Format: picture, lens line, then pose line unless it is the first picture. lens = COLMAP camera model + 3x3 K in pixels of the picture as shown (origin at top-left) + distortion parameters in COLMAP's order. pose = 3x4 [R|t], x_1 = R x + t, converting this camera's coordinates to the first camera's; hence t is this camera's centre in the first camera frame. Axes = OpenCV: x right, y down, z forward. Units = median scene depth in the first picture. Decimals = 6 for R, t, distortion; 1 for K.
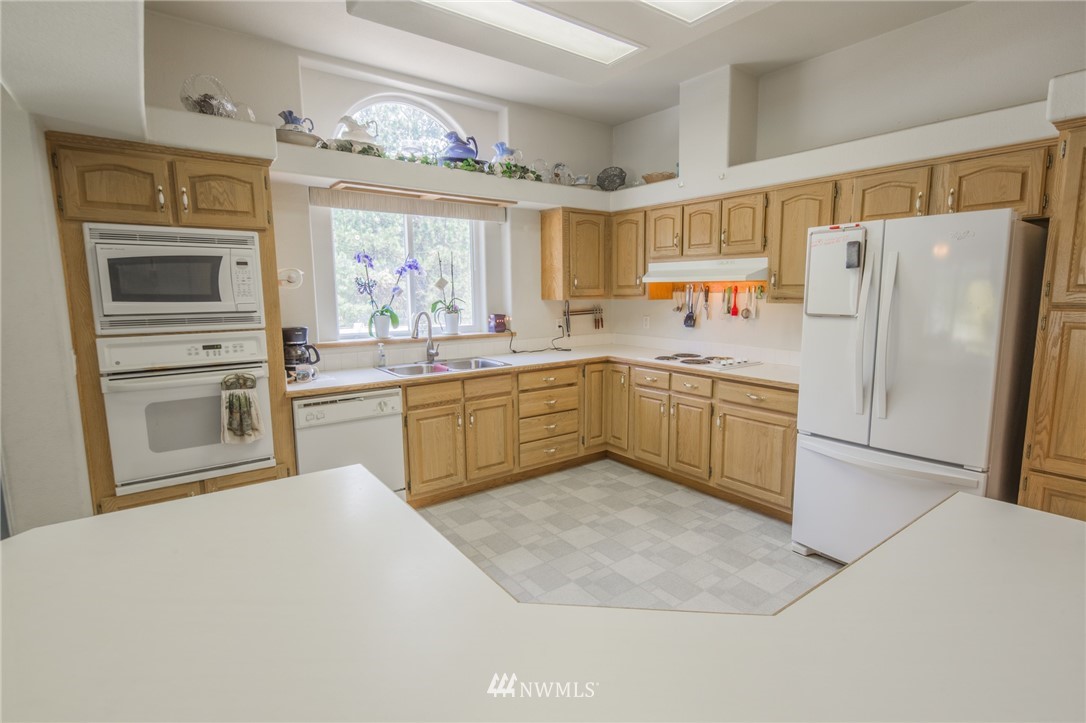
lens RADIAL K [[524.4, 0, 548.4], [0, 524.4, 363.1], [0, 0, 1]] dist [-0.001214, -0.001478]
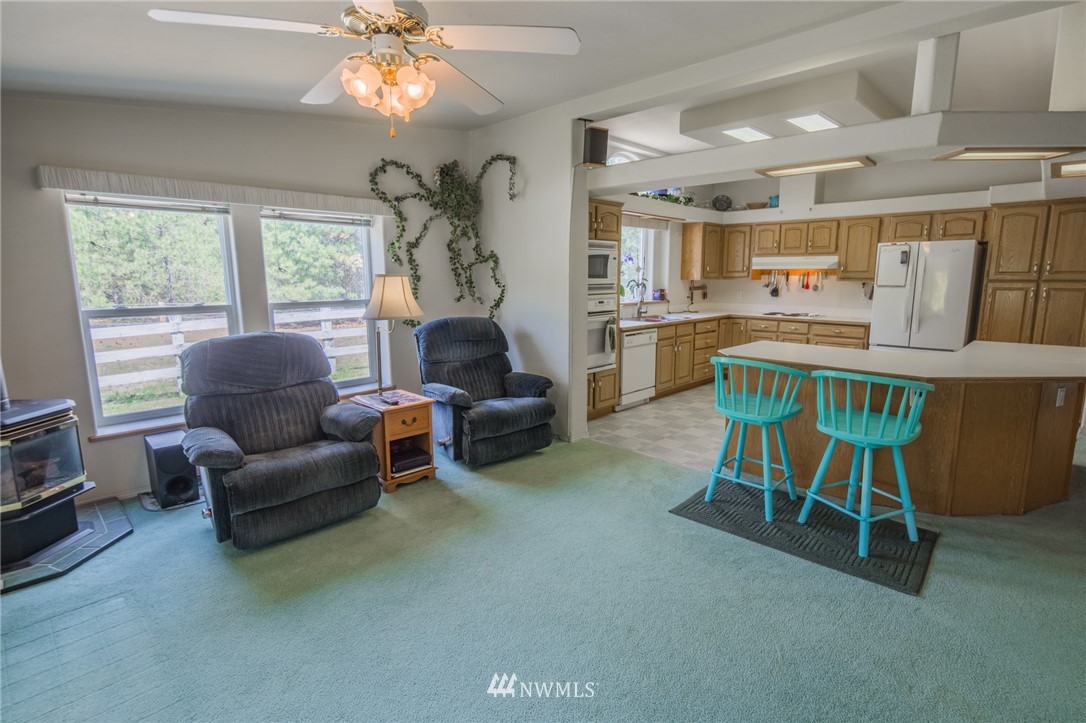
lens RADIAL K [[524.4, 0, 546.3], [0, 524.4, 365.0], [0, 0, 1]] dist [-0.001214, -0.001478]
pose [[0.989072, -0.021262, 0.145895, -0.911423], [0.016703, 0.999336, 0.032397, 0.107549], [-0.146487, -0.029606, 0.988769, -0.706223]]
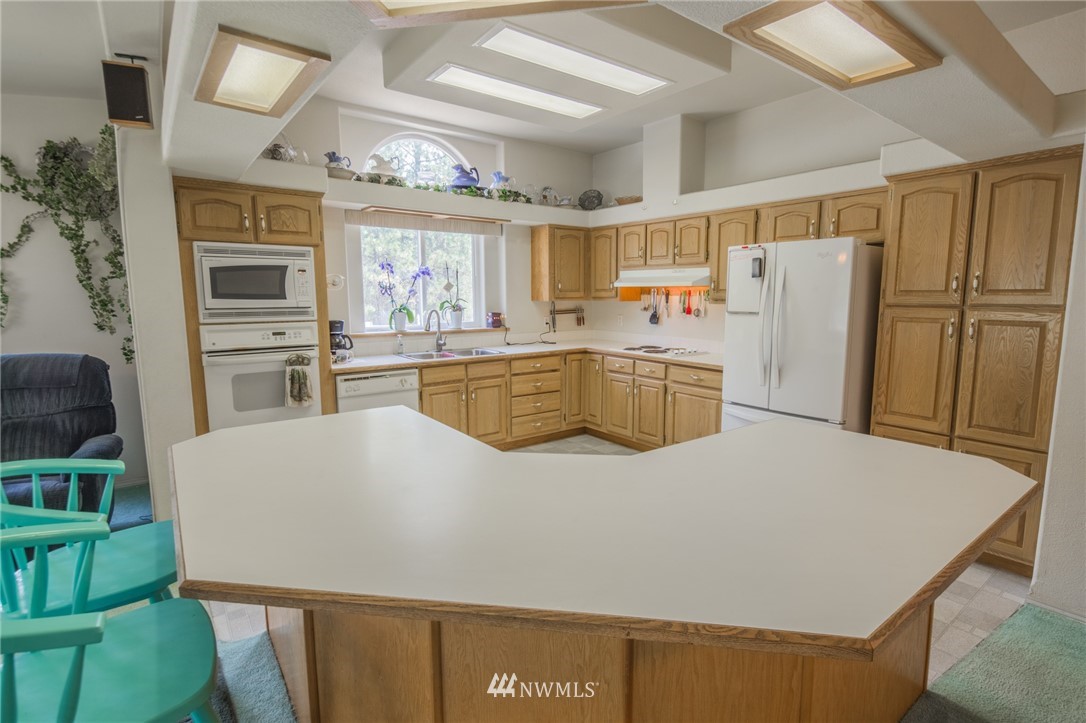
lens RADIAL K [[524.4, 0, 547.6], [0, 524.4, 363.9], [0, 0, 1]] dist [-0.001214, -0.001478]
pose [[0.999981, 0.005567, 0.002814, 0.029646], [-0.005554, 0.999973, -0.004715, 0.039533], [-0.002840, 0.004700, 0.999985, -0.269790]]
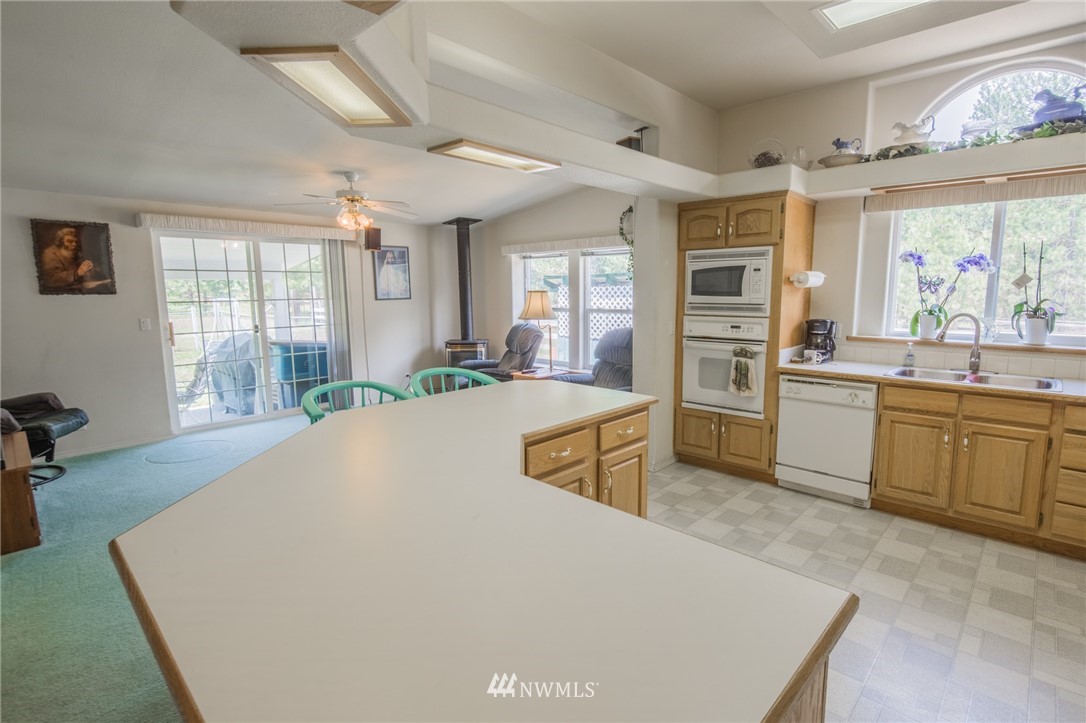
lens RADIAL K [[524.4, 0, 566.8], [0, 524.4, 363.7], [0, 0, 1]] dist [-0.001214, -0.001478]
pose [[0.172437, 0.142757, -0.974621, 0.602313], [-0.134360, 0.983603, 0.120301, -0.034916], [0.975814, 0.110206, 0.188791, 0.214076]]
